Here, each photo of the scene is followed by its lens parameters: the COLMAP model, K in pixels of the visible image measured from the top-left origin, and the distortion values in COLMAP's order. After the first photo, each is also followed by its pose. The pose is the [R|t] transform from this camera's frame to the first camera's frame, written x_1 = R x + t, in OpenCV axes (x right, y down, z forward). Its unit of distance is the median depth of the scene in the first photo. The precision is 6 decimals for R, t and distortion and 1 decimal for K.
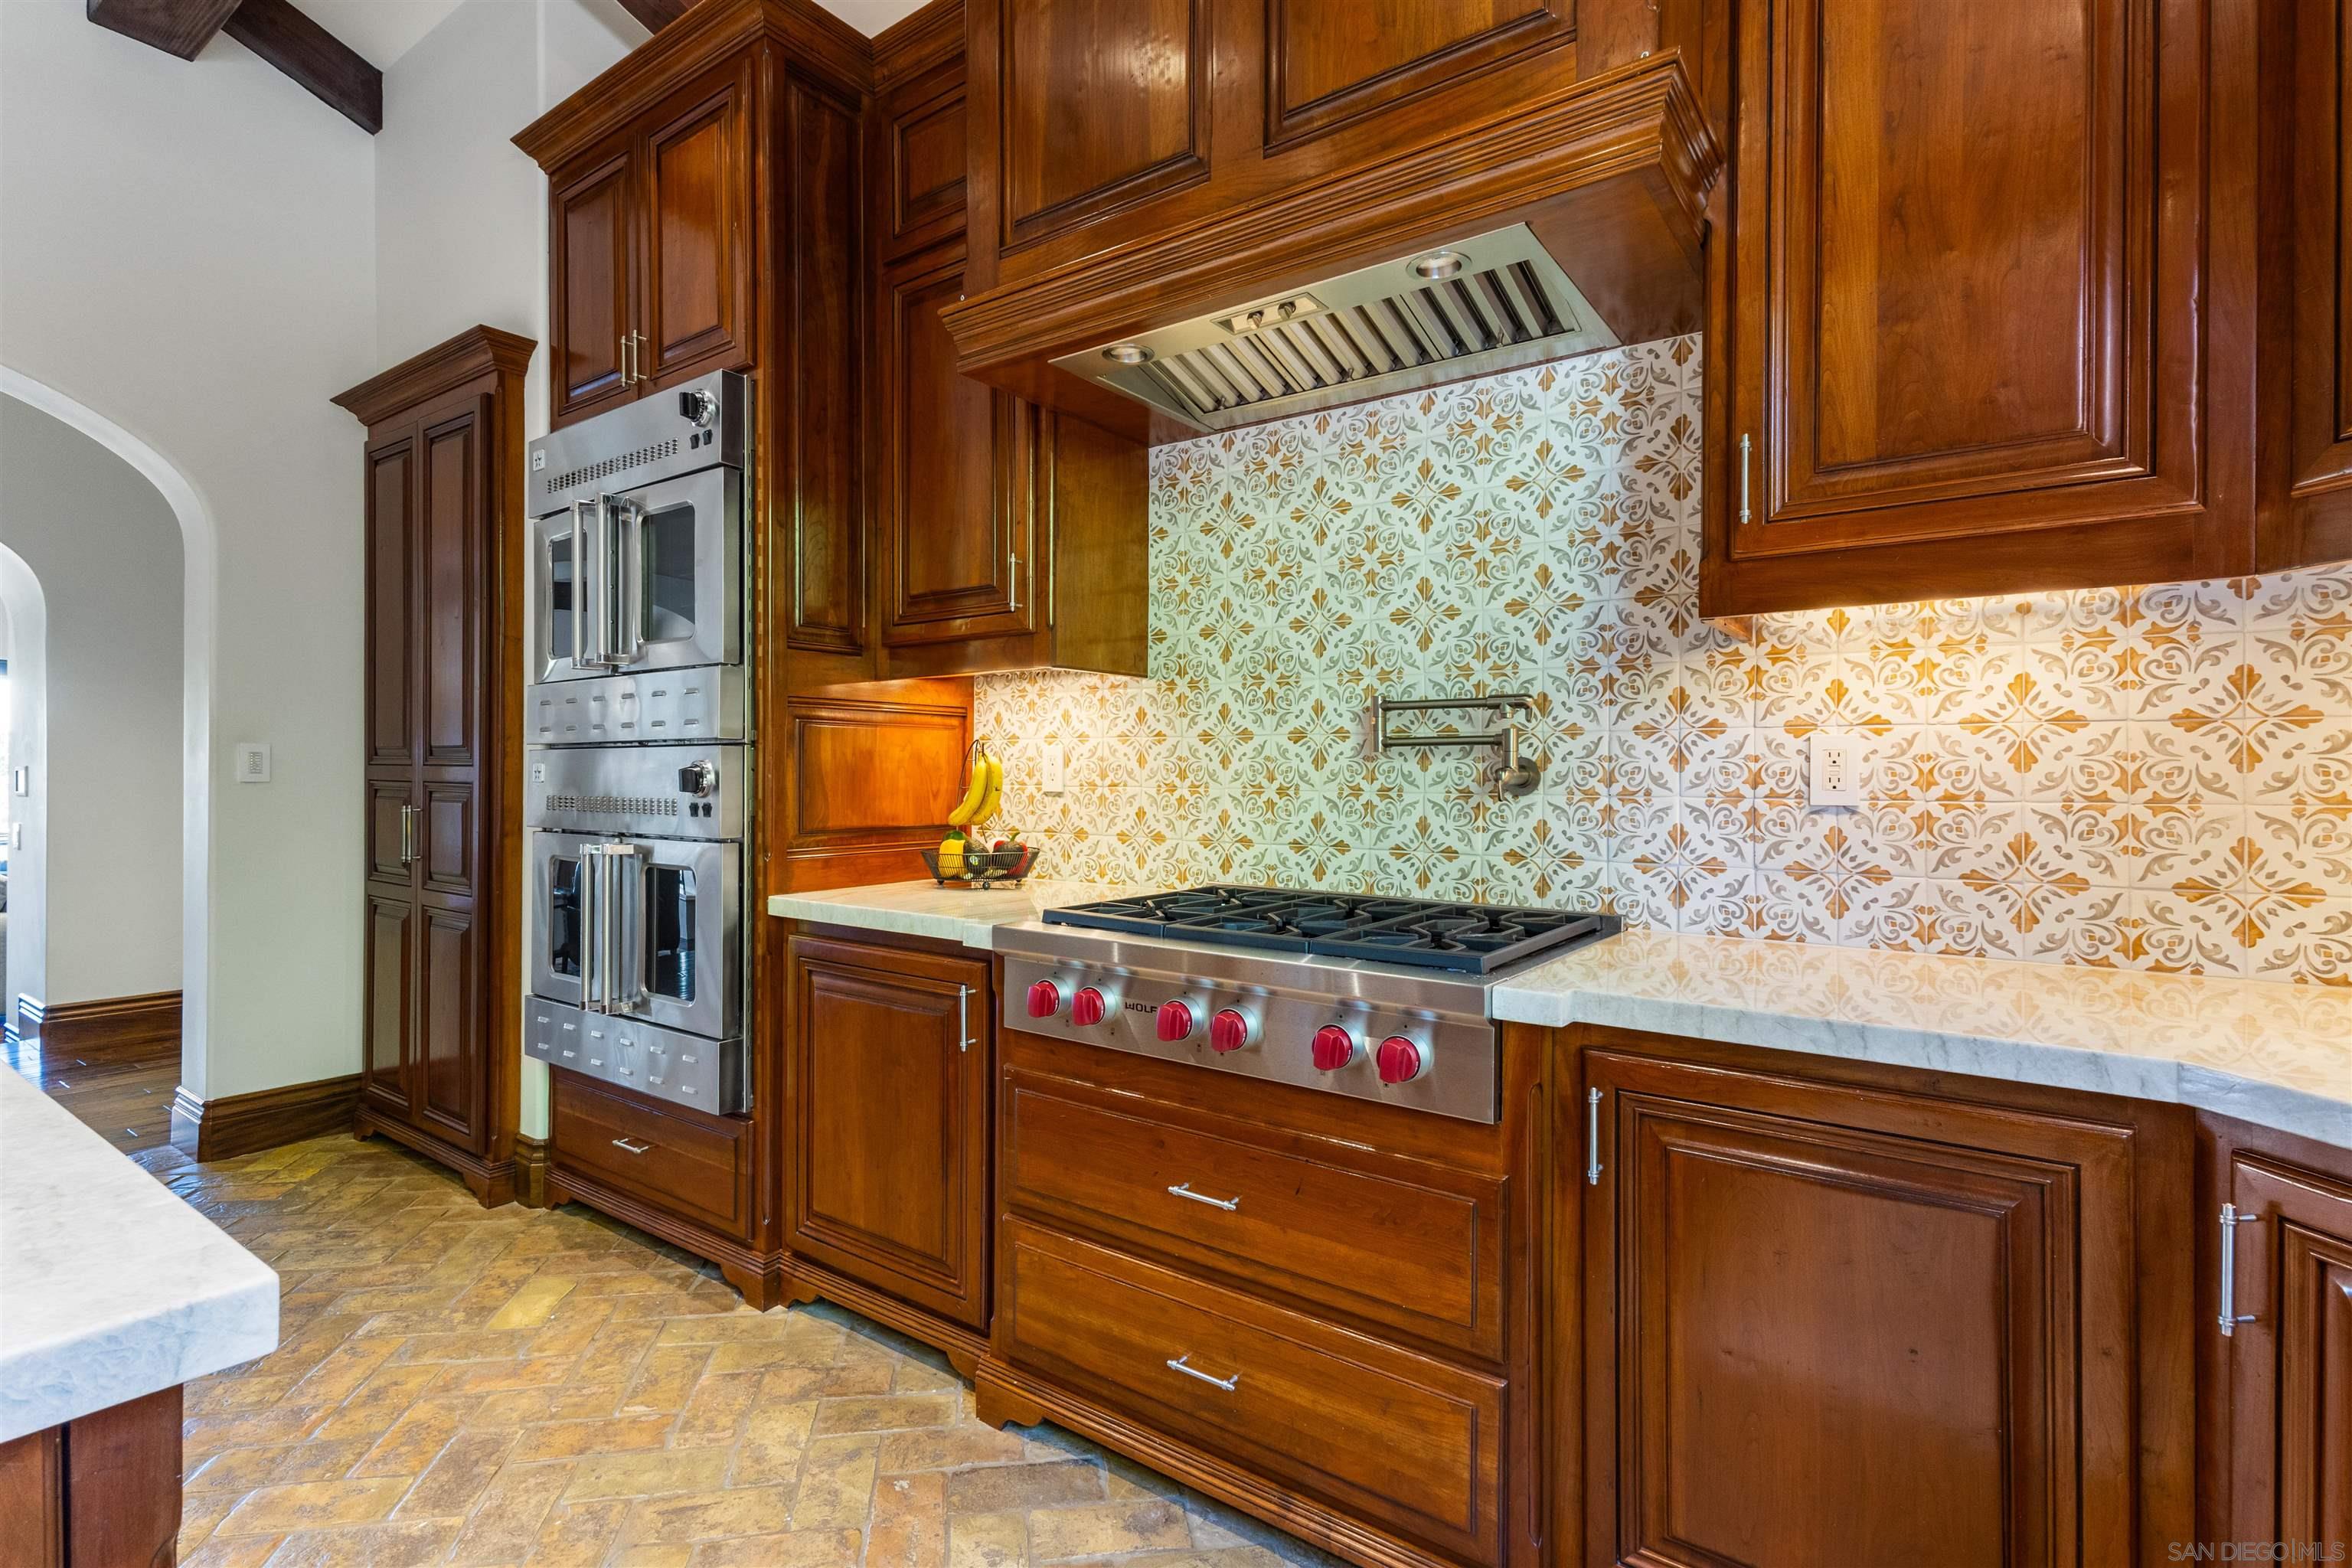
lens RADIAL K [[1092.5, 0, 1163.2], [0, 1092.5, 776.6], [0, 0, 1]] dist [0.005454, 0.000249]
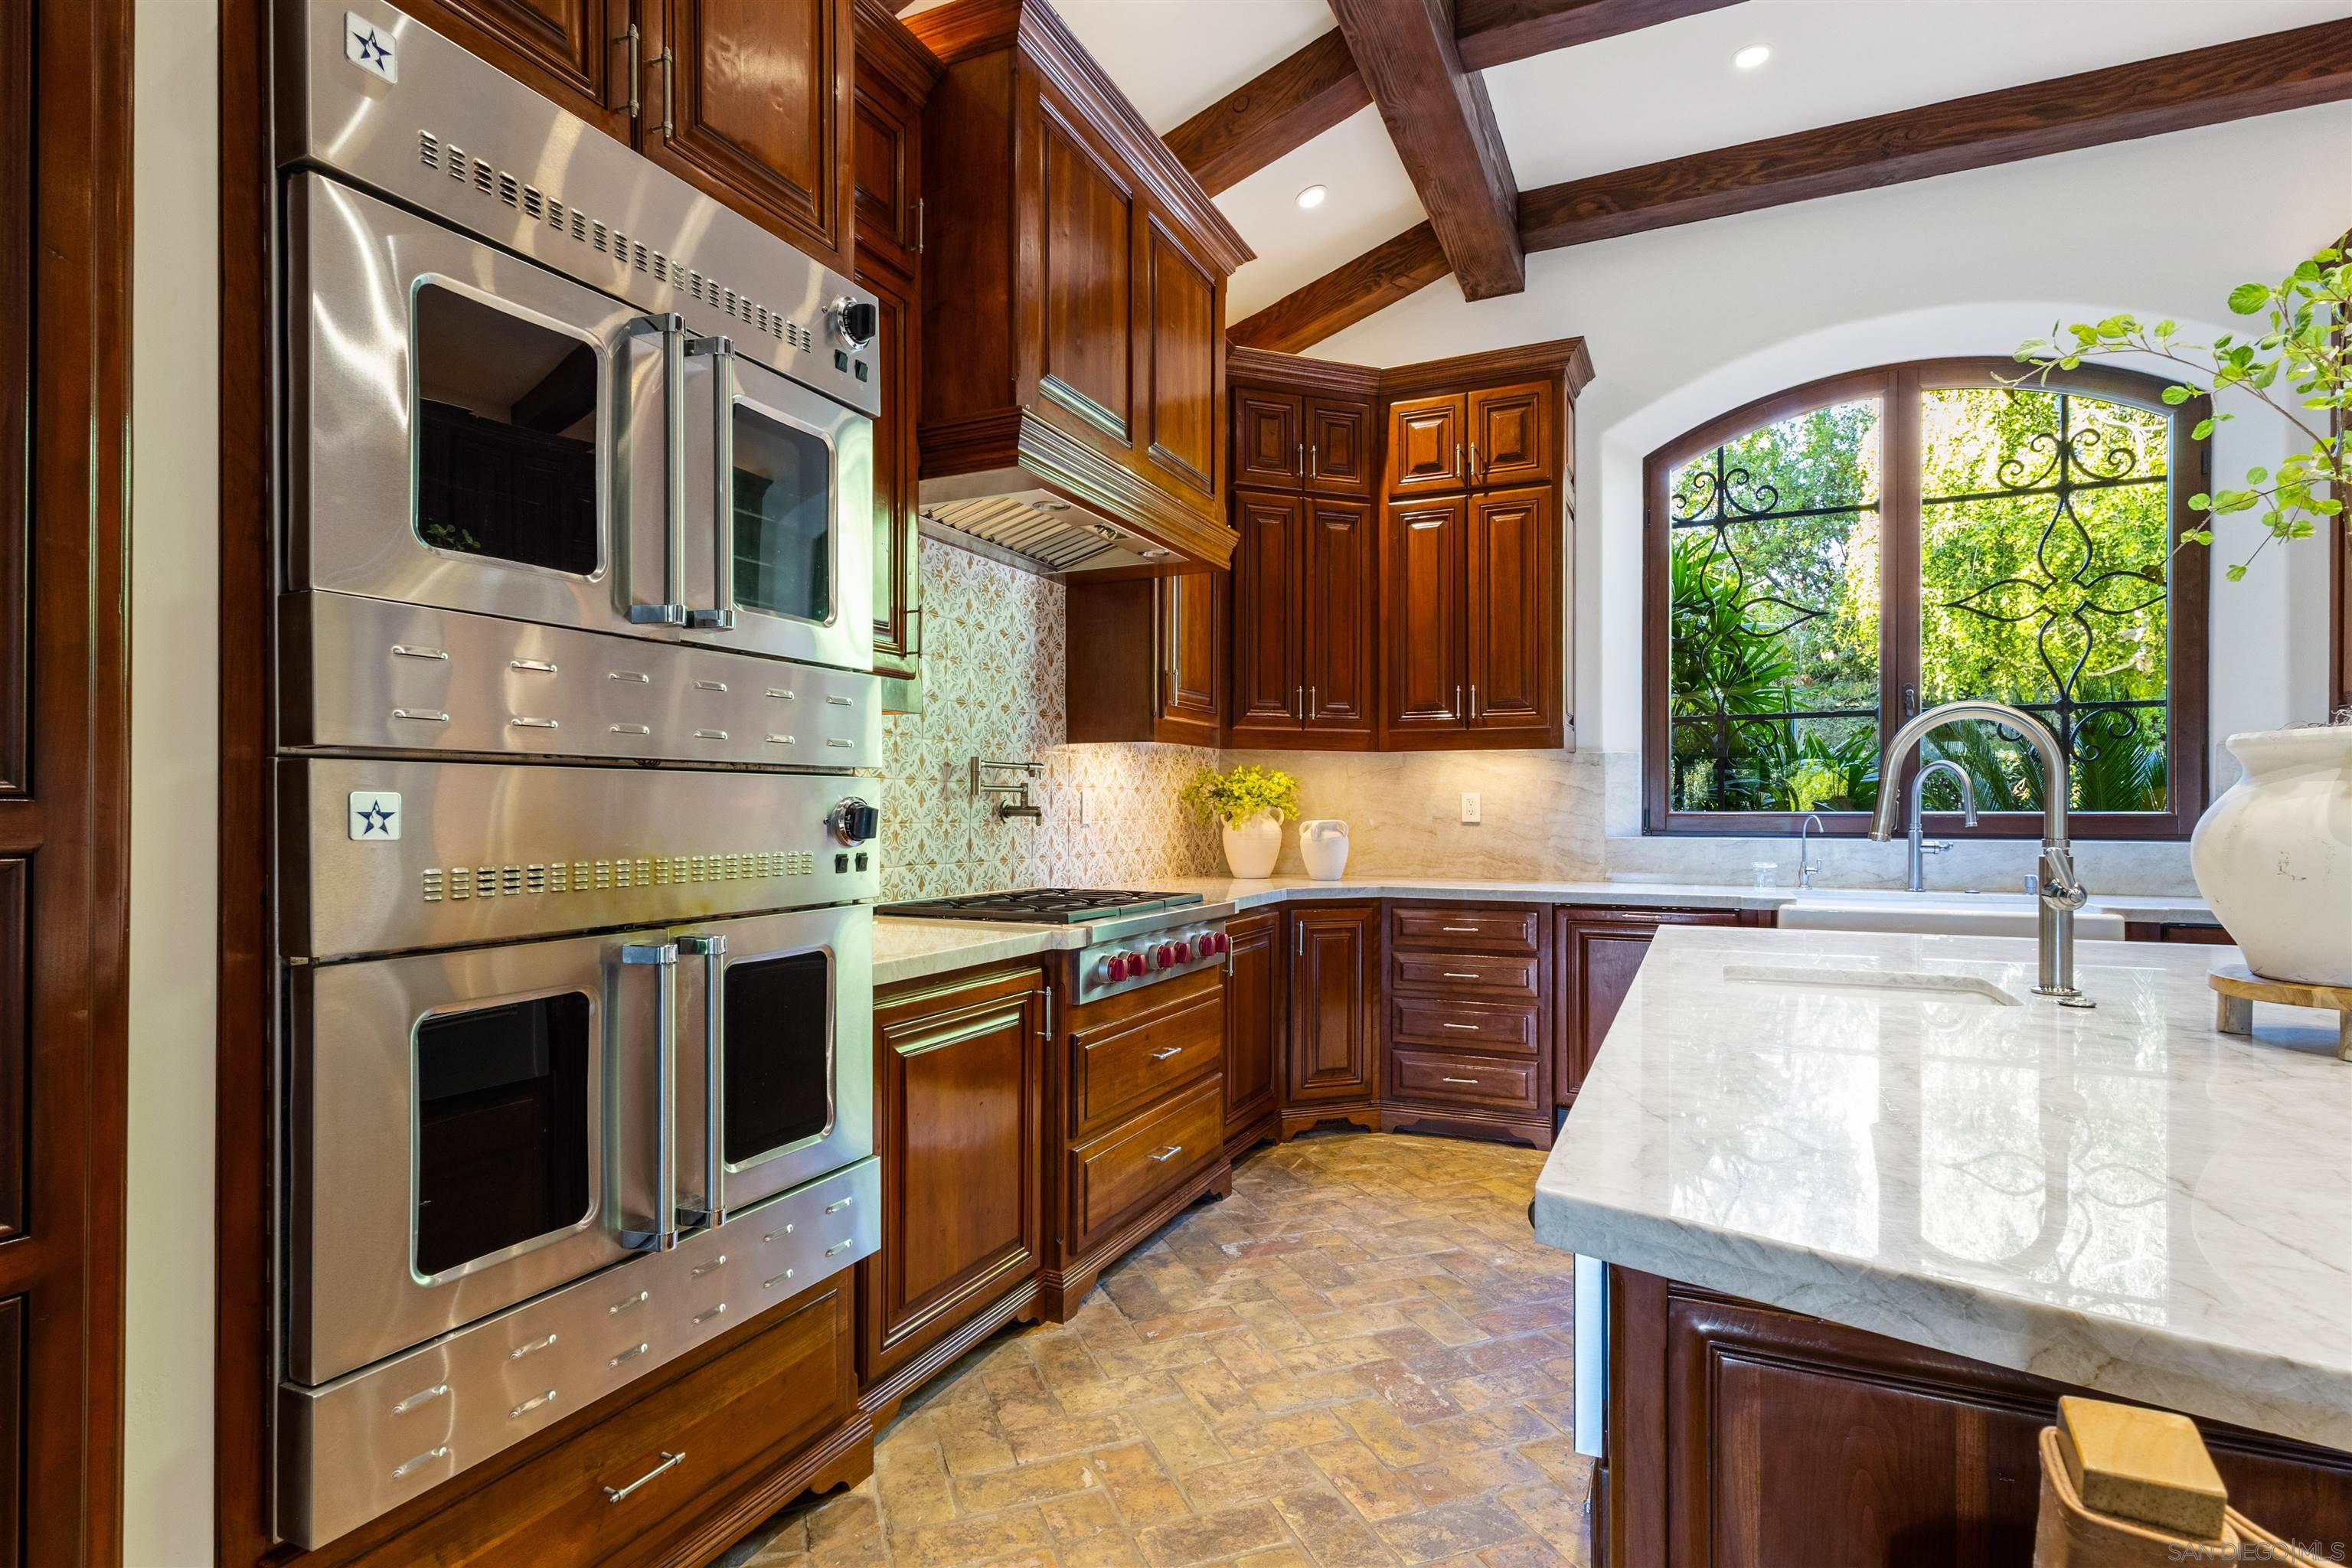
lens RADIAL K [[1172.1, 0, 1166.2], [0, 1172.1, 802.6], [0, 0, 1]] dist [0.002489, 0.000259]
pose [[-0.190300, -0.000282, 0.981726, -1.454926], [-0.004088, 0.999992, -0.000505, -0.013214], [-0.981718, -0.004110, -0.190299, 1.096098]]
